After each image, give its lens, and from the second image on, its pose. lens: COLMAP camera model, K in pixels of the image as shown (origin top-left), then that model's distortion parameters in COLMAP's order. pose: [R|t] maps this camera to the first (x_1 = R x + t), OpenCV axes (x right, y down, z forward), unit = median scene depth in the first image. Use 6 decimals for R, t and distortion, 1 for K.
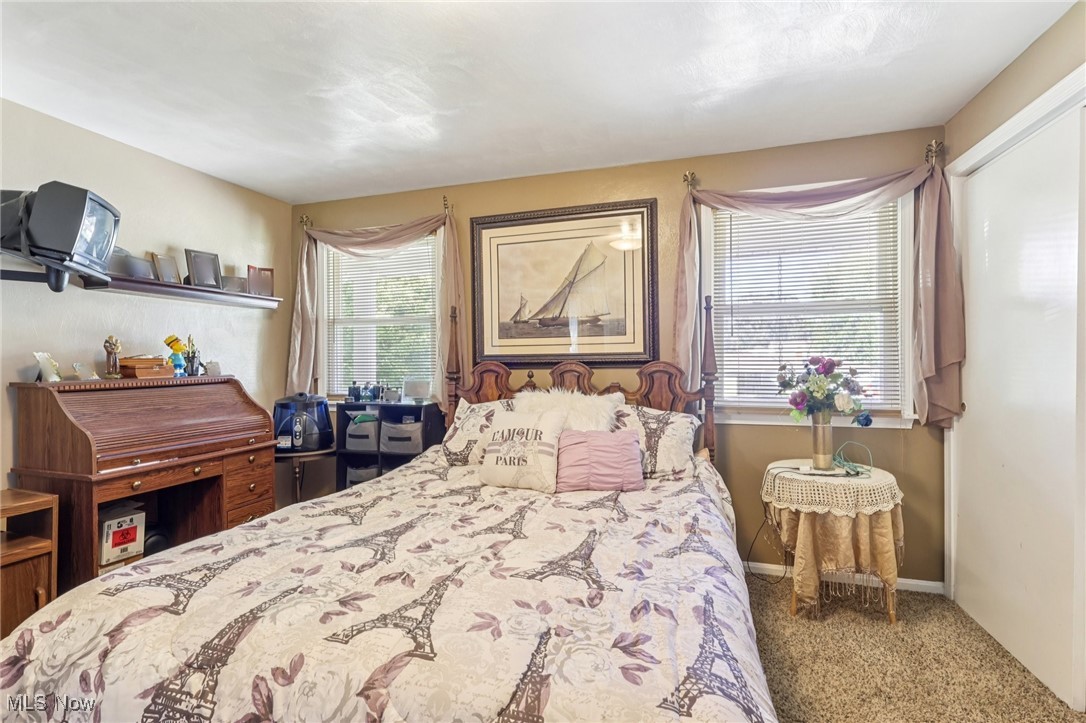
lens RADIAL K [[506.4, 0, 537.0], [0, 506.4, 359.7], [0, 0, 1]] dist [-0.001151, 0.000110]
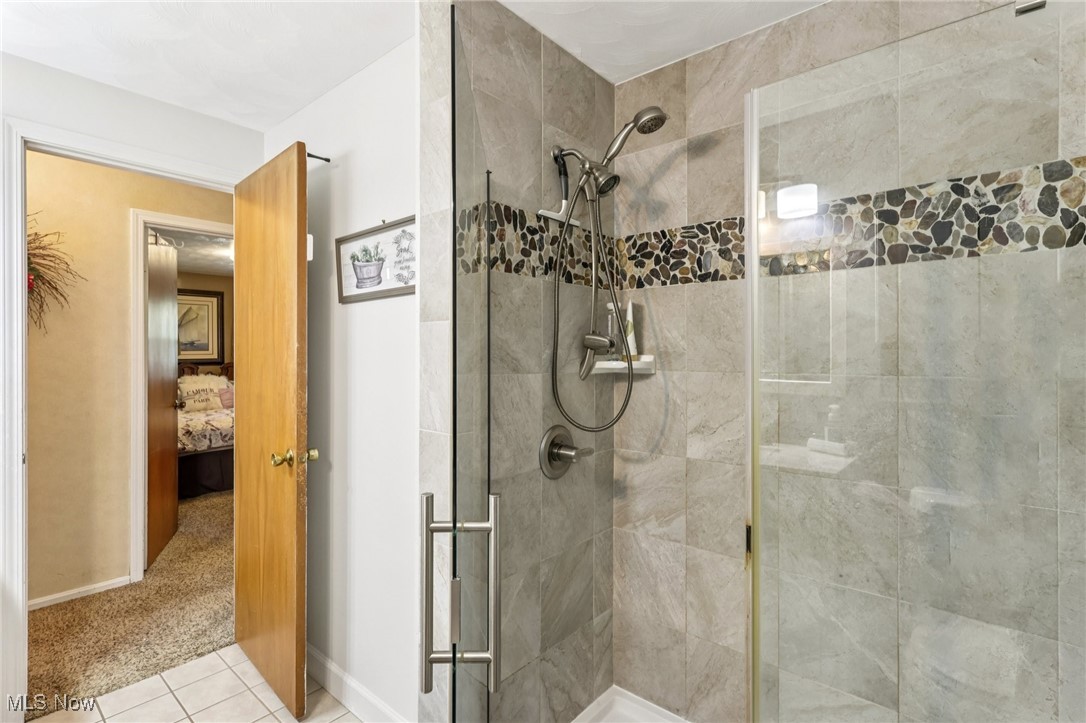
lens RADIAL K [[506.4, 0, 537.0], [0, 506.4, 359.7], [0, 0, 1]] dist [-0.001151, 0.000110]
pose [[0.373311, -0.002804, 0.927702, -1.507407], [-0.006496, 0.999963, 0.005636, -0.033521], [-0.927683, -0.008131, 0.373279, -1.314729]]
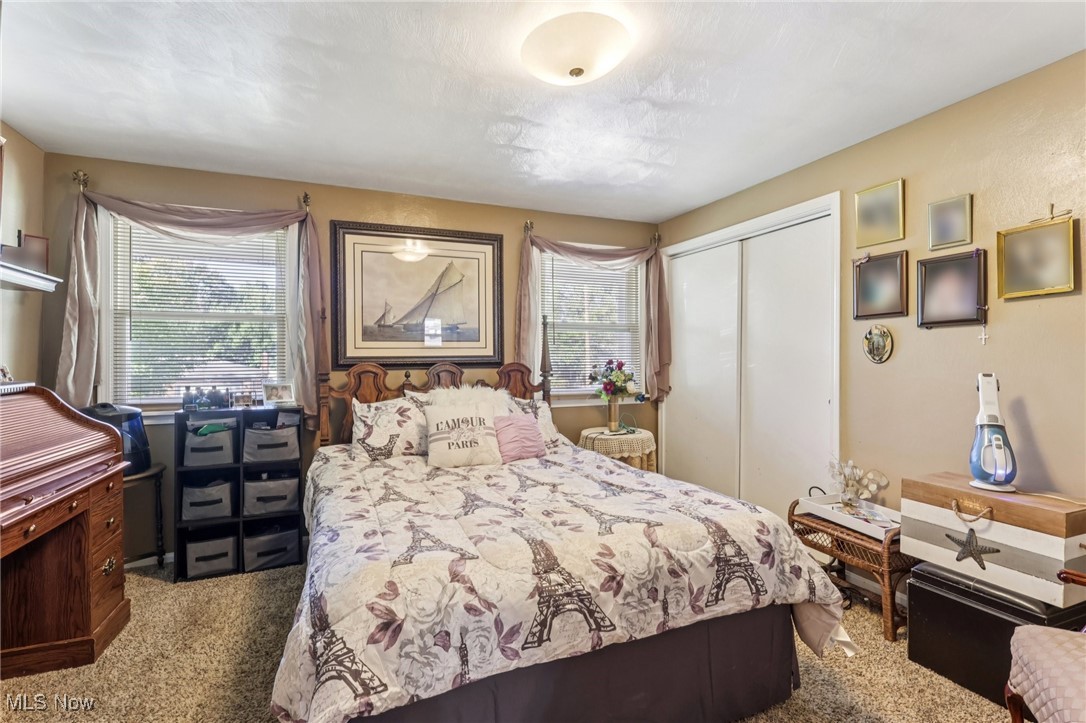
lens RADIAL K [[506.4, 0, 537.0], [0, 506.4, 359.7], [0, 0, 1]] dist [-0.001151, 0.000110]
pose [[0.761428, 0.002980, 0.648242, -0.571901], [-0.000814, 0.999993, -0.003641, 0.000539], [-0.648248, 0.002245, 0.761426, -0.033315]]
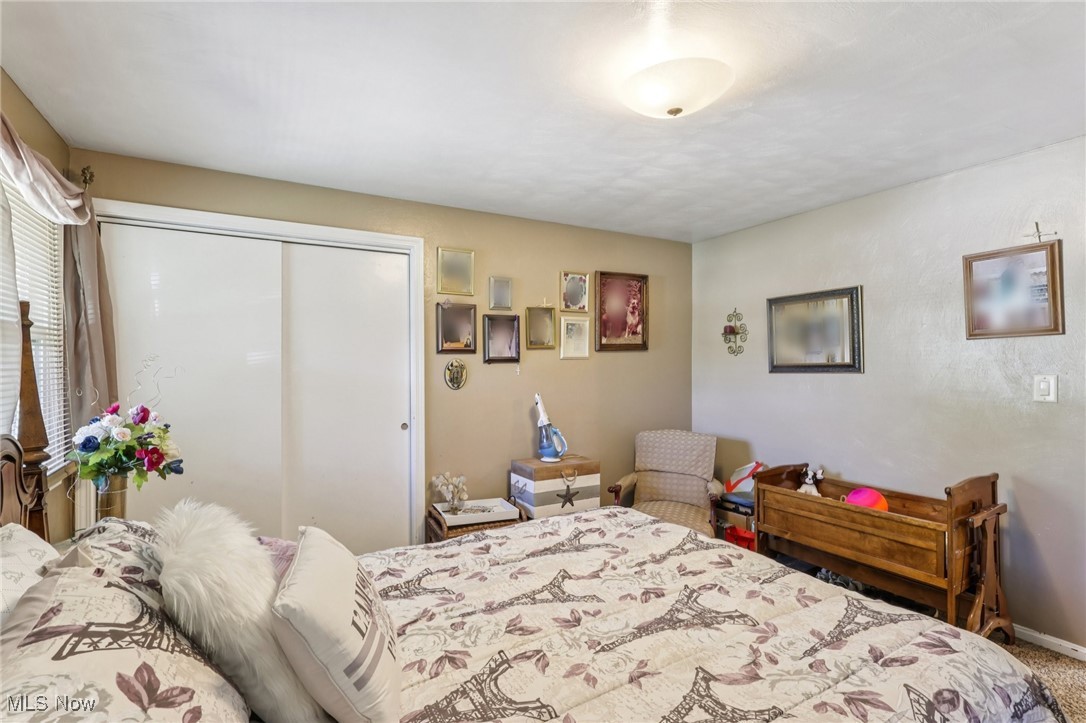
lens RADIAL K [[499.9, 0, 538.9], [0, 499.9, 357.8], [0, 0, 1]] dist [-0.000841, -0.000147]
pose [[-0.733714, 0.016699, 0.679253, -0.410909], [0.010866, 0.999858, -0.012843, -0.055142], [-0.679371, -0.002042, -0.733792, 1.029056]]
